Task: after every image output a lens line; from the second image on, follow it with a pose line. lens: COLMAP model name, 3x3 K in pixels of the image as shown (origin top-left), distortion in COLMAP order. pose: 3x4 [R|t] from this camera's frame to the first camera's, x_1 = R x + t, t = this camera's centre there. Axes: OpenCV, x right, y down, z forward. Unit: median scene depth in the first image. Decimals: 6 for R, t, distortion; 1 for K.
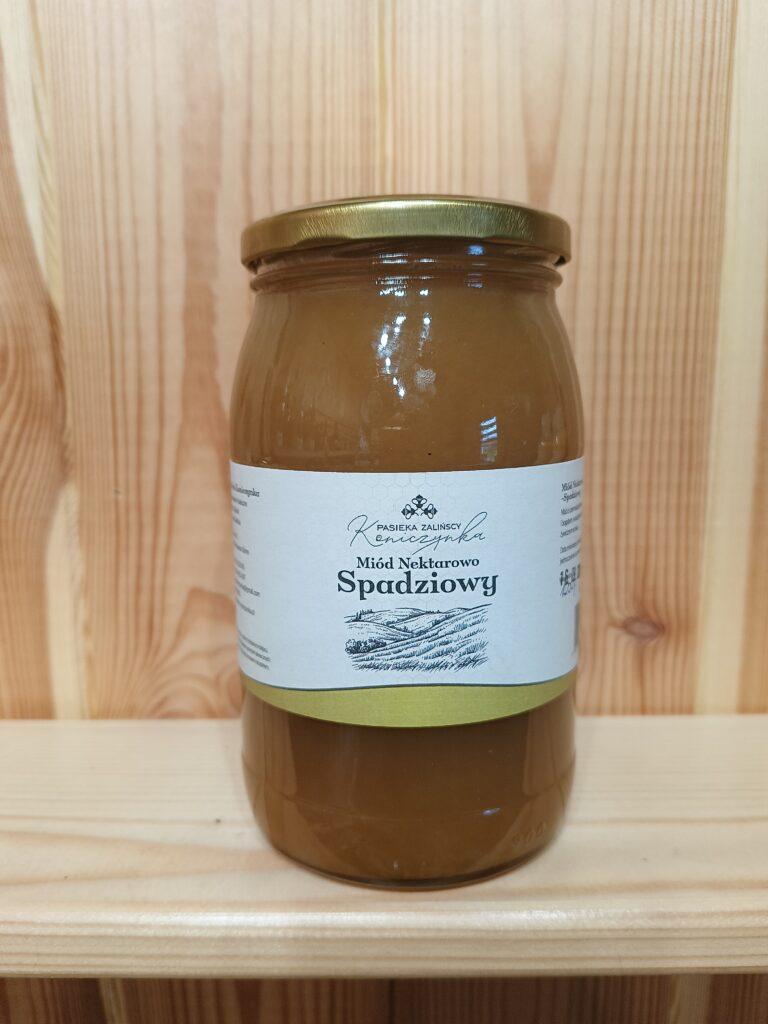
lens RADIAL K [[810.7, 0, 384.0], [0, 810.7, 512.0], [0, 0, 1]] dist [-0.034469, 0.006146]
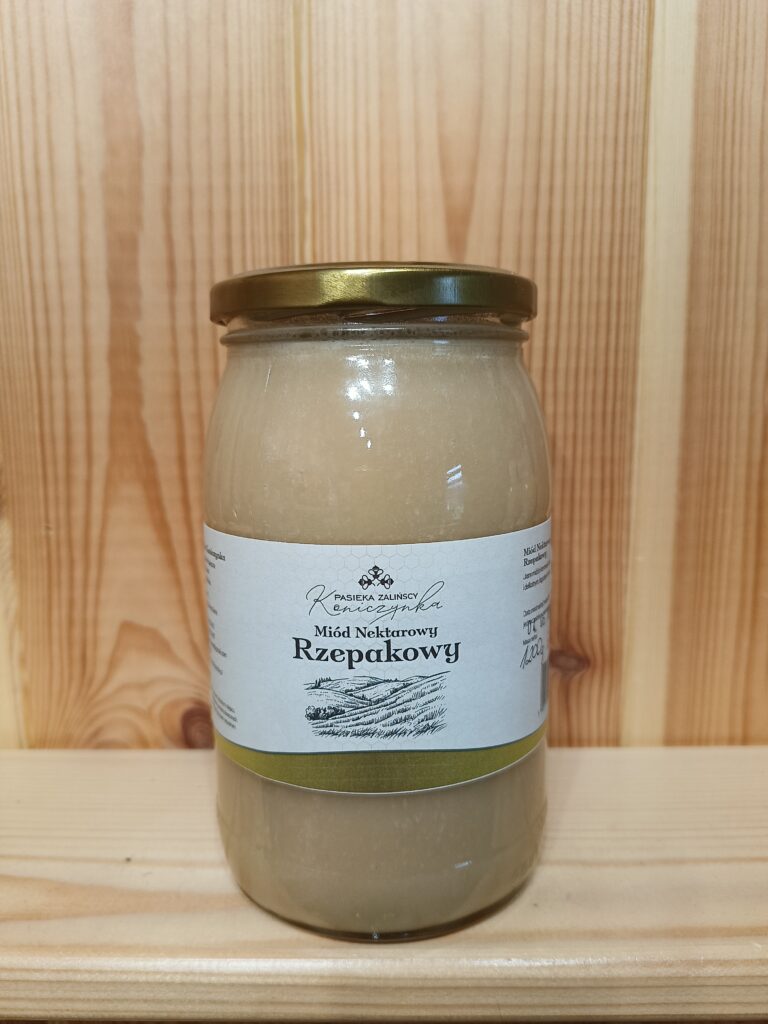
lens RADIAL K [[810.7, 0, 384.0], [0, 810.7, 512.0], [0, 0, 1]] dist [-0.034469, 0.006146]
pose [[0.999956, -0.000810, -0.009345, 0.109593], [0.000916, 0.999935, 0.011407, -0.060152], [0.009335, -0.011415, 0.999891, -0.013618]]
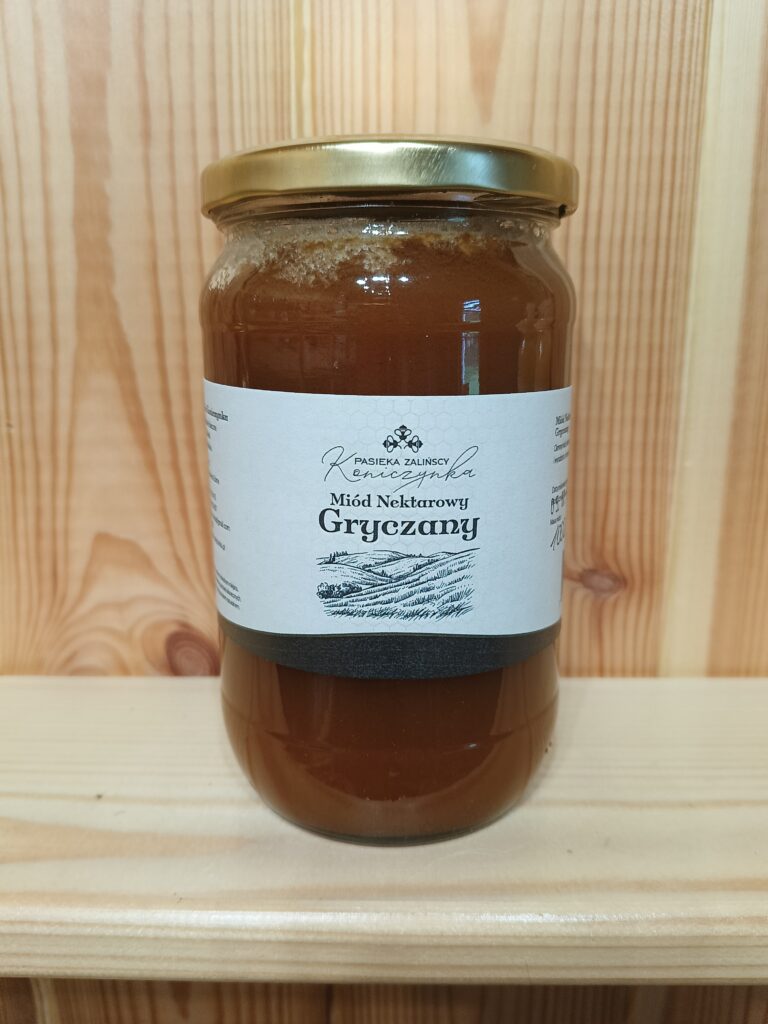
lens RADIAL K [[829.4, 0, 384.0], [0, 829.4, 512.0], [0, 0, 1]] dist [-0.040429, 0.008753]
pose [[0.999830, 0.006002, -0.017416, 0.104799], [-0.004531, 0.996517, 0.083264, -0.007664], [0.017855, -0.083171, 0.996375, 0.102348]]
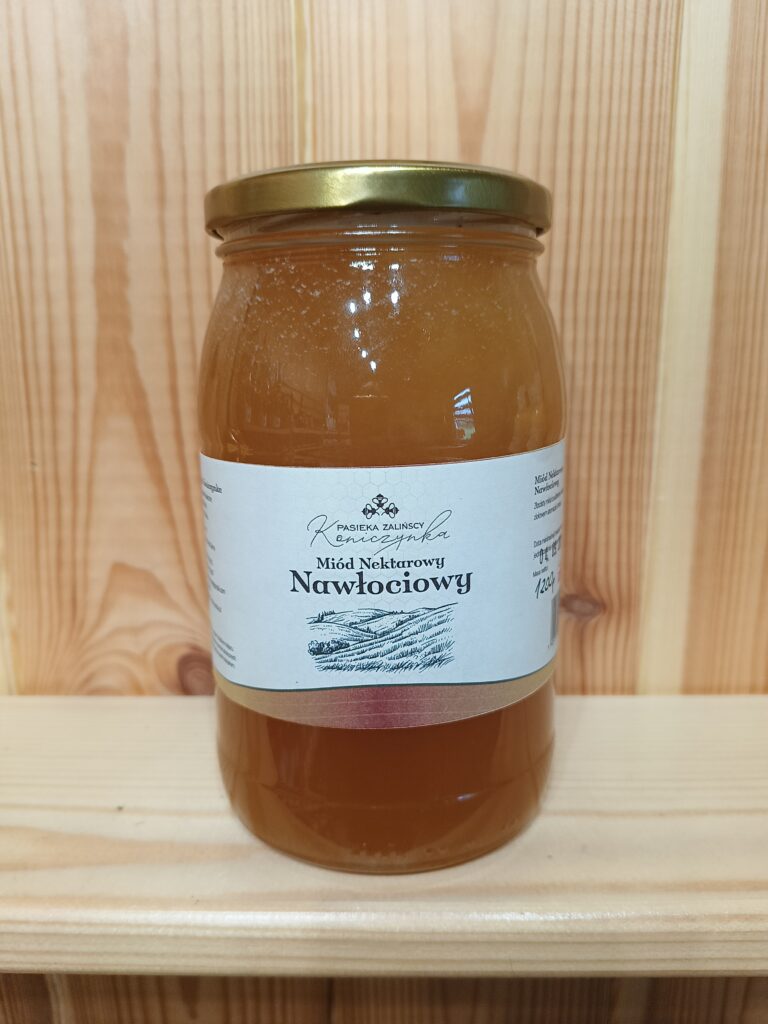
lens RADIAL K [[819.8, 0, 386.0], [0, 819.8, 512.1], [0, 0, 1]] dist [-0.034244, 0.002650]
pose [[0.999921, 0.002779, -0.012288, 0.107253], [-0.001960, 0.997806, 0.066176, -0.034364], [0.012445, -0.066147, 0.997732, 0.037437]]
